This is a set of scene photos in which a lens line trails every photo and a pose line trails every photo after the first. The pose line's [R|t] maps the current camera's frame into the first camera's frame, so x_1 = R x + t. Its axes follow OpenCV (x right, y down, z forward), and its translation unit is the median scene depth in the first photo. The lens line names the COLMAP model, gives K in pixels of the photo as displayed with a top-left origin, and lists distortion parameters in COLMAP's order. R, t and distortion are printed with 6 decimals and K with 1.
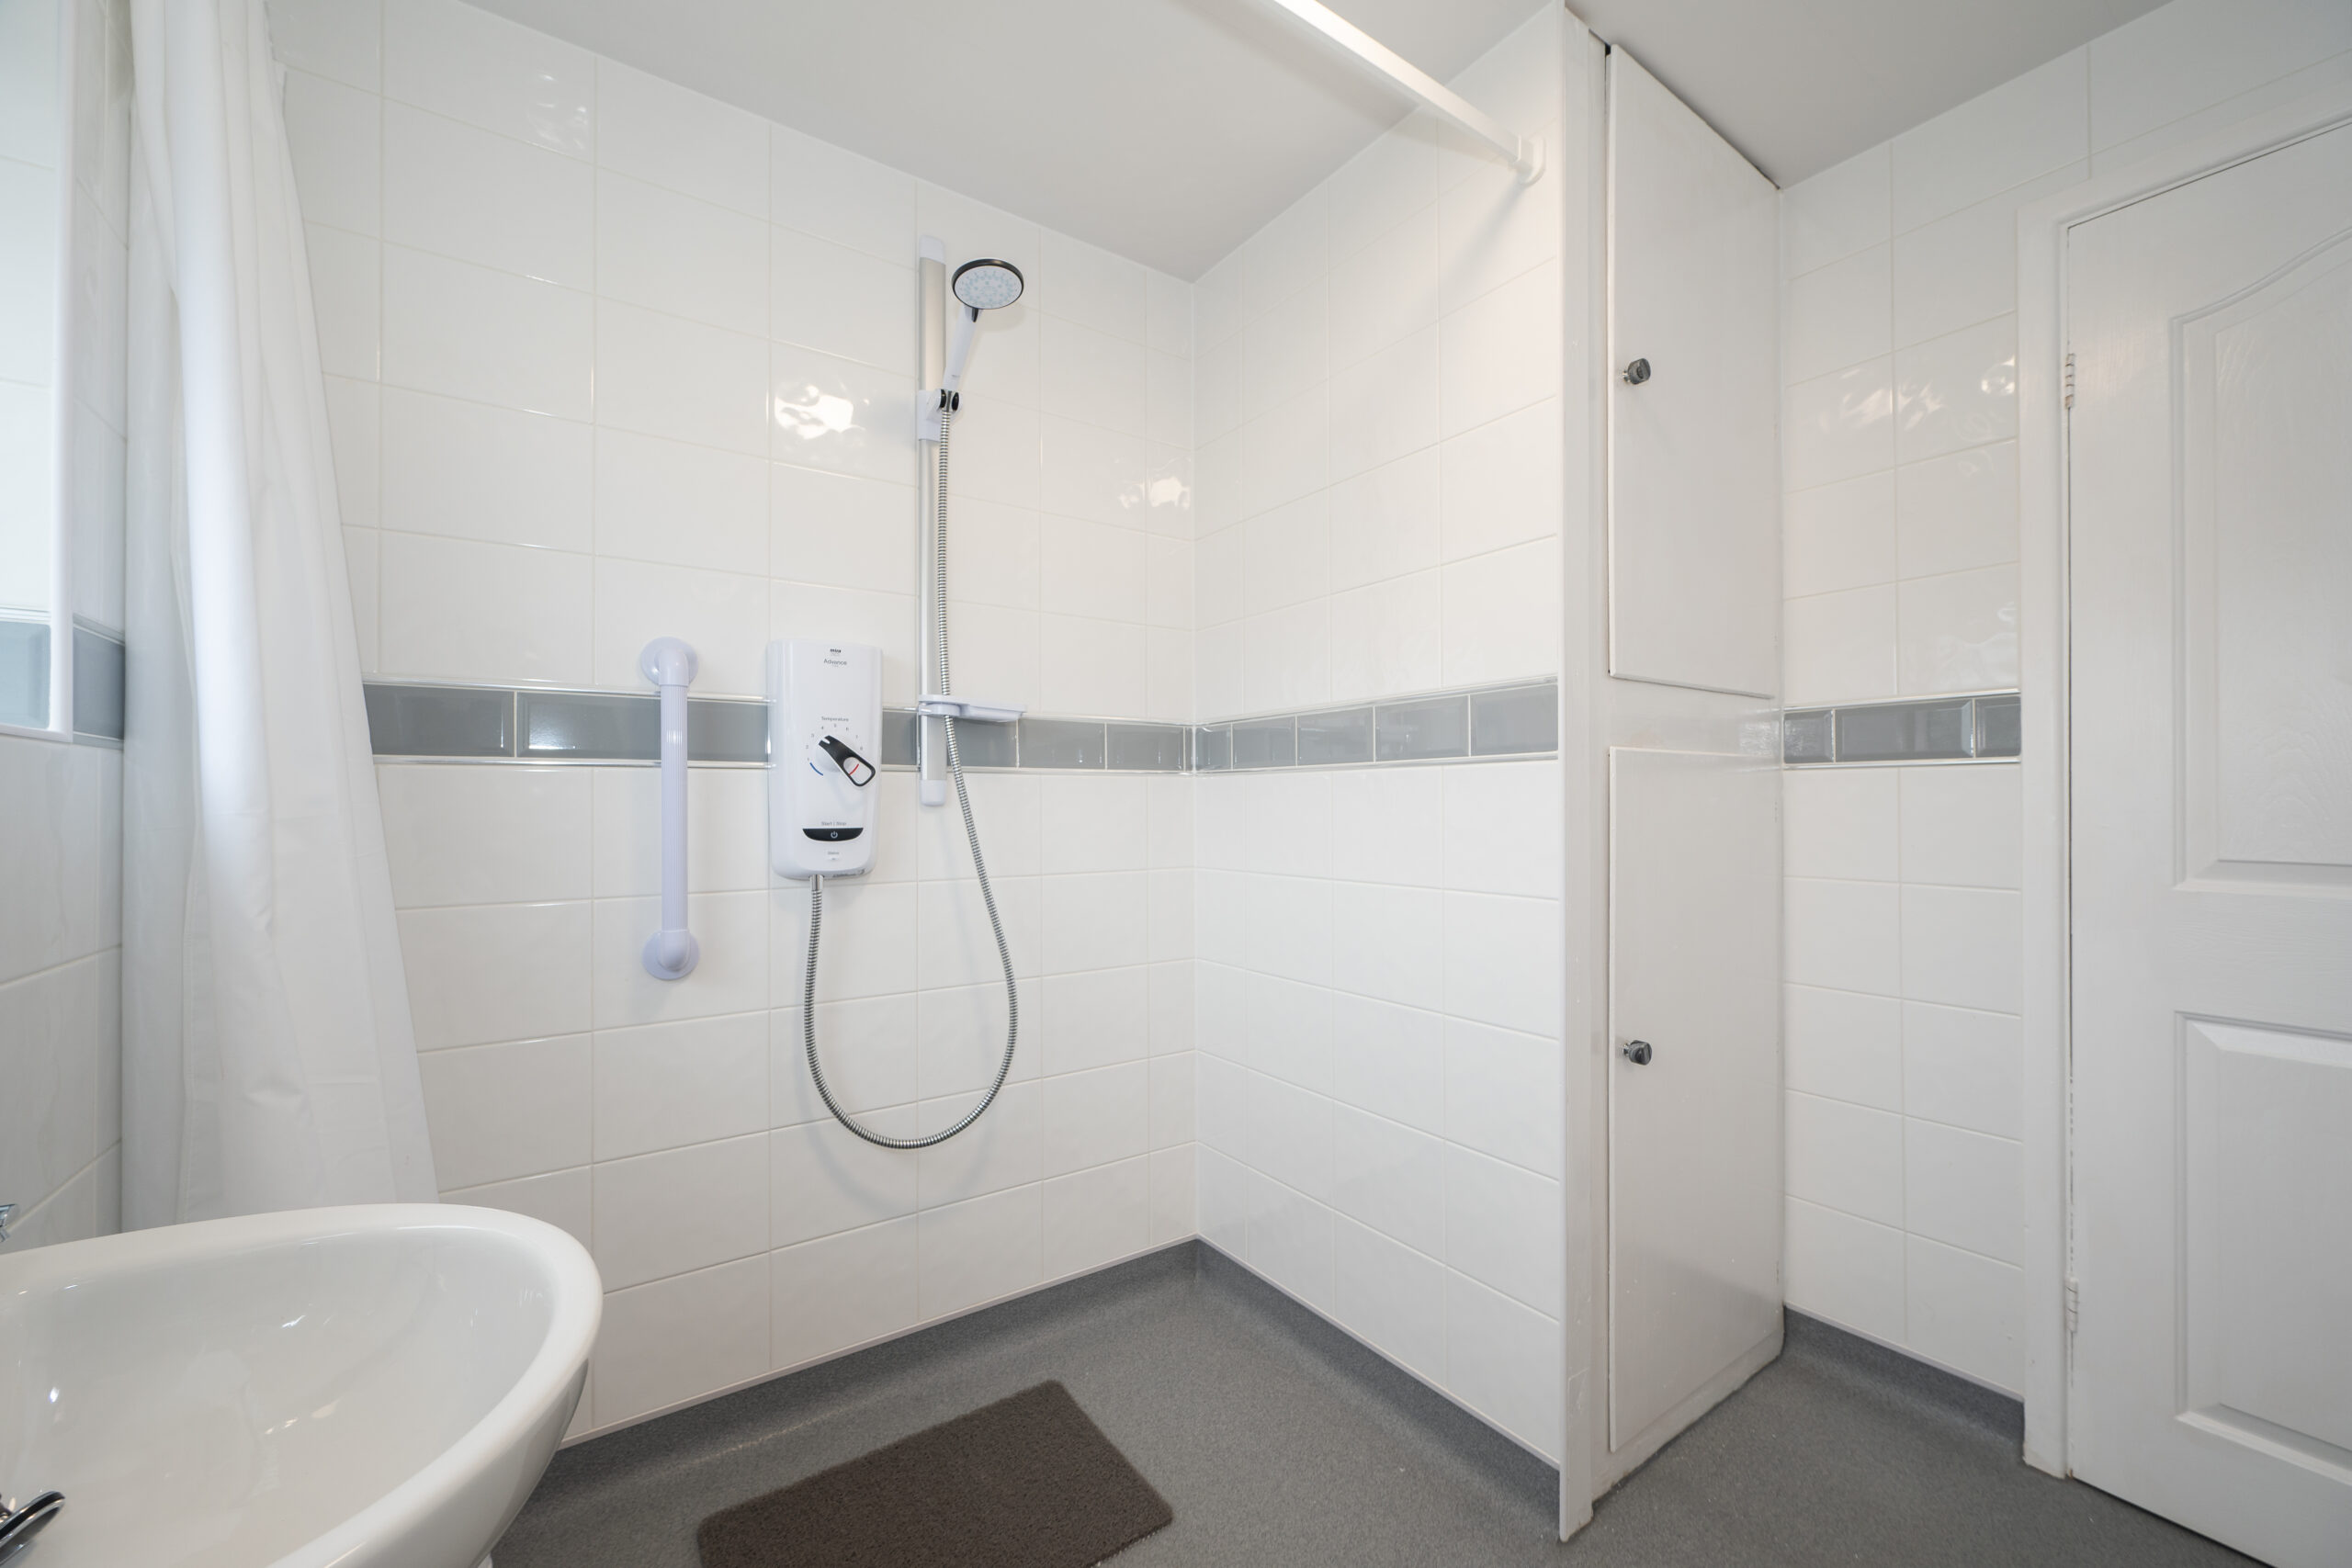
lens RADIAL K [[914.6, 0, 1176.5], [0, 914.6, 798.8], [0, 0, 1]] dist [-0.002987, -0.000403]
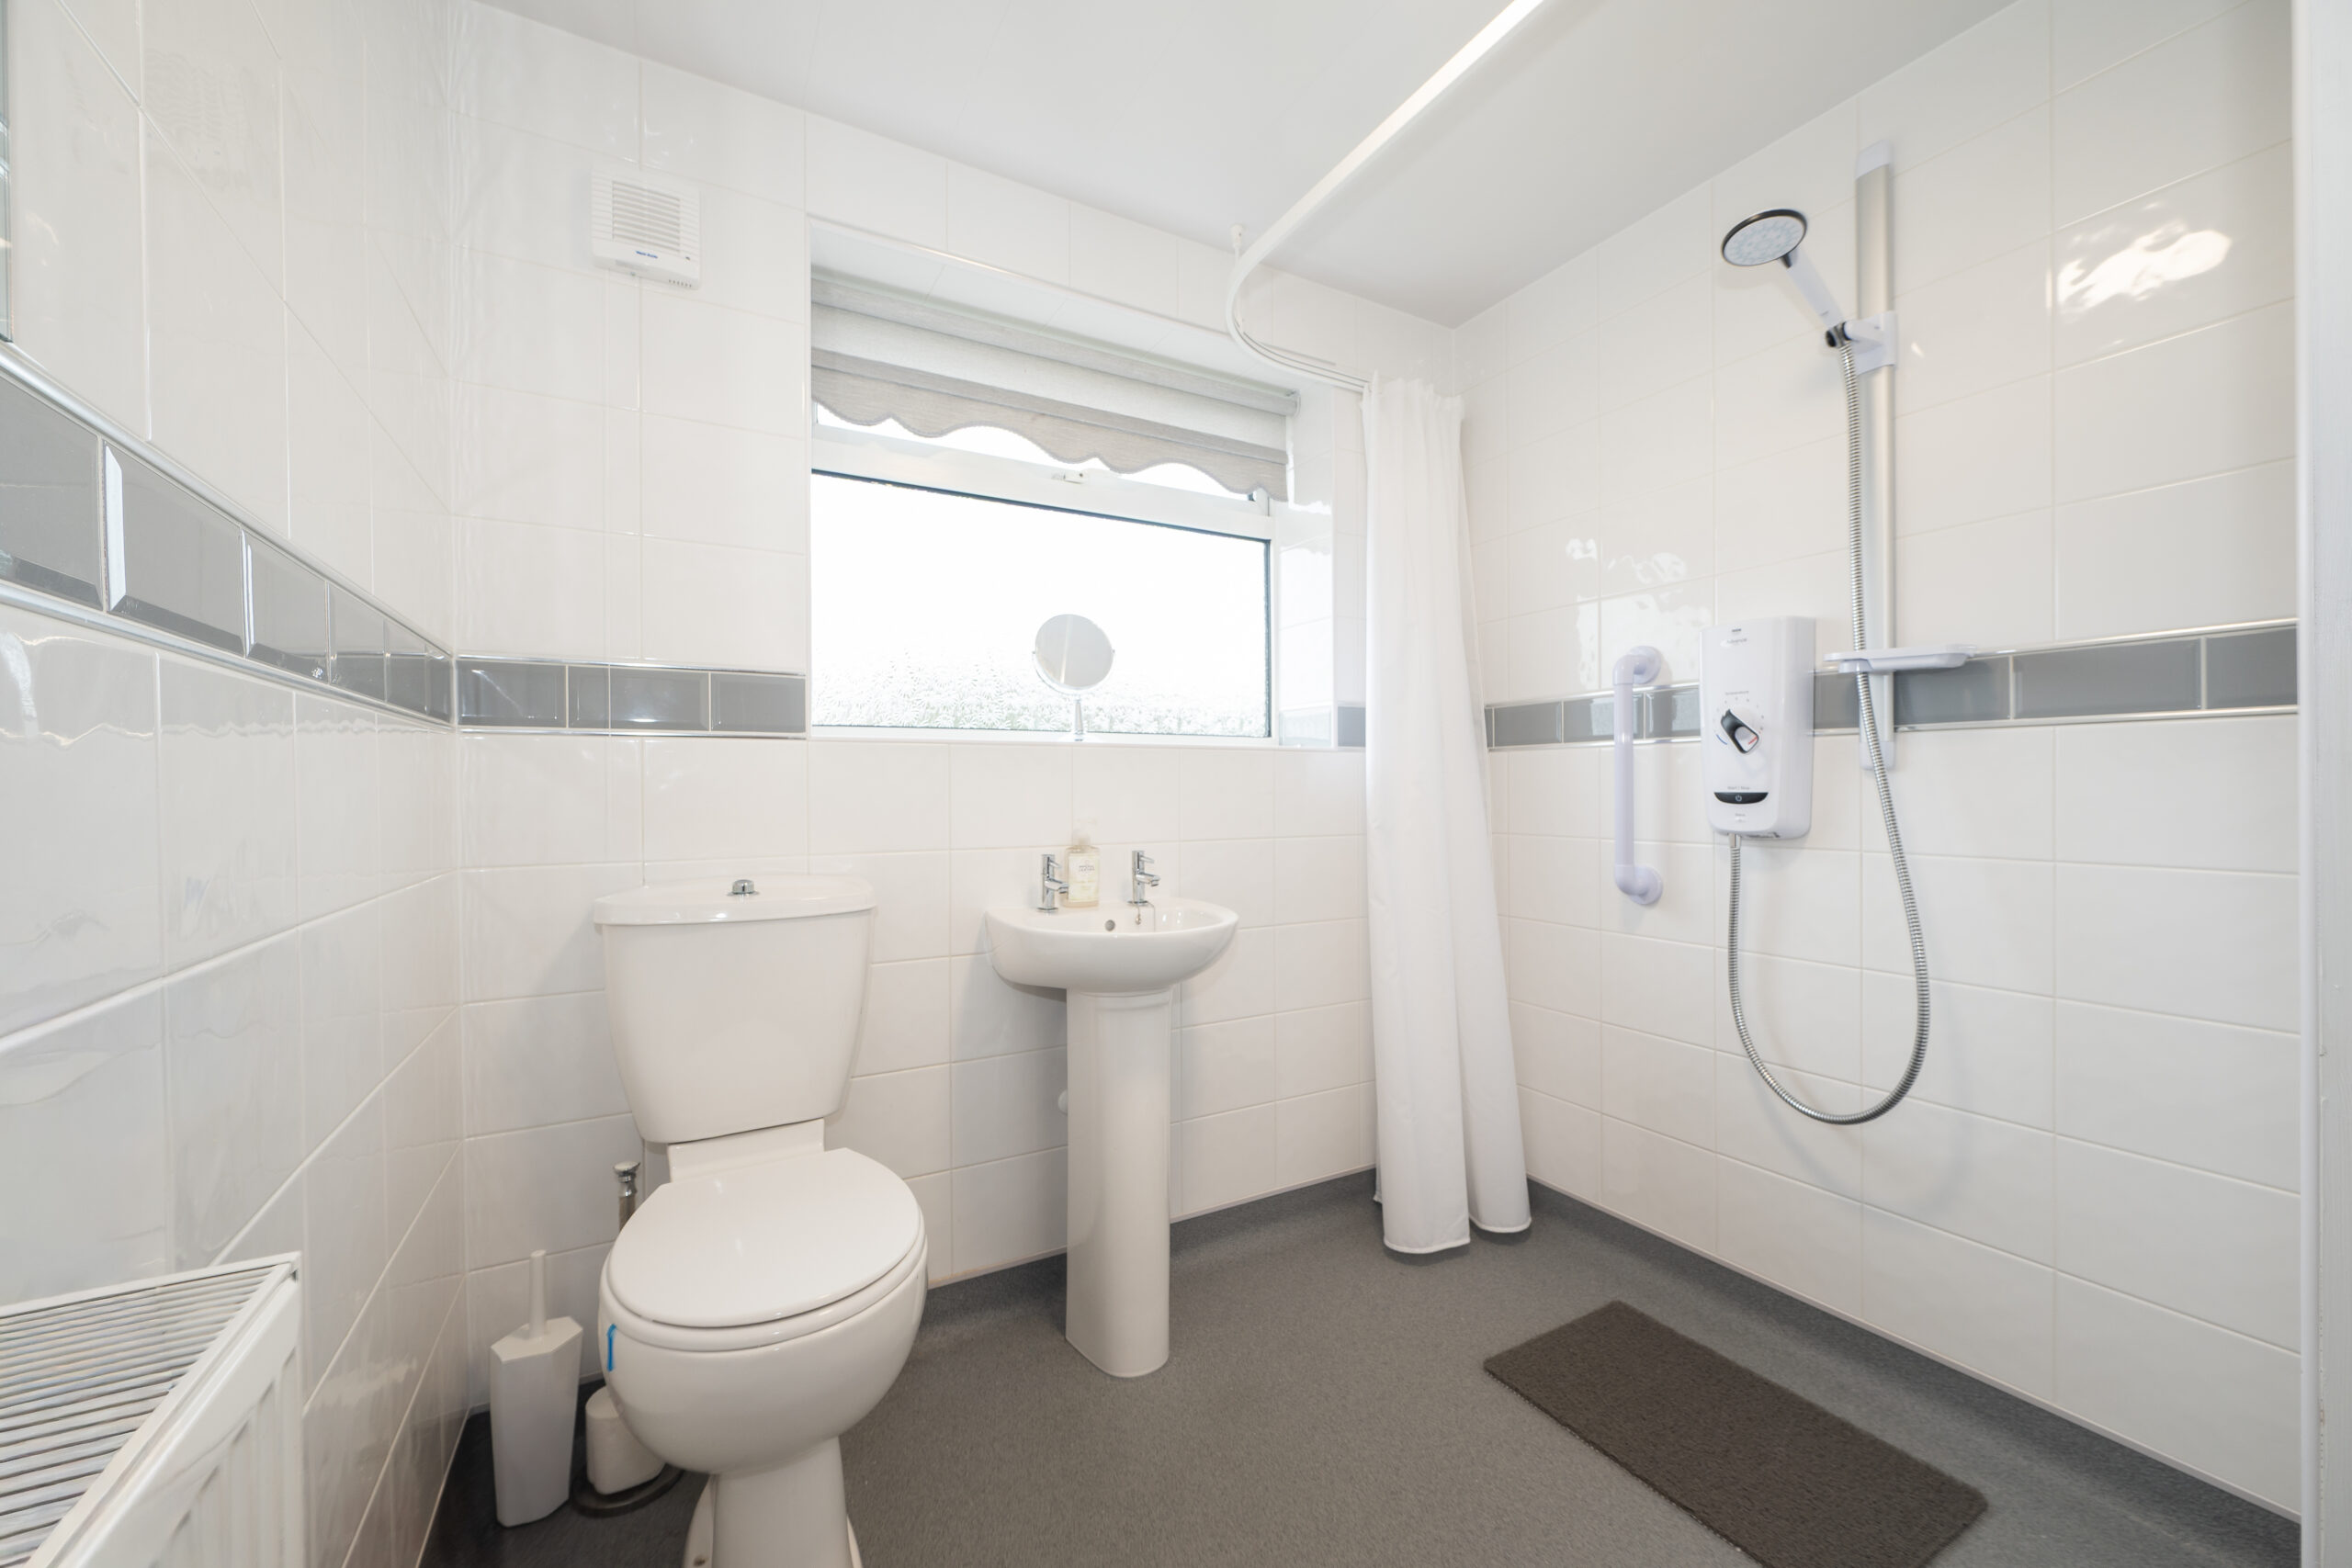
lens RADIAL K [[914.6, 0, 1175.7], [0, 914.6, 785.2], [0, 0, 1]] dist [-0.002987, -0.000403]
pose [[-0.085724, 0.006603, -0.996297, 0.771001], [0.016880, 0.999844, 0.005174, 0.006577], [0.996176, -0.016374, -0.085822, 0.415172]]
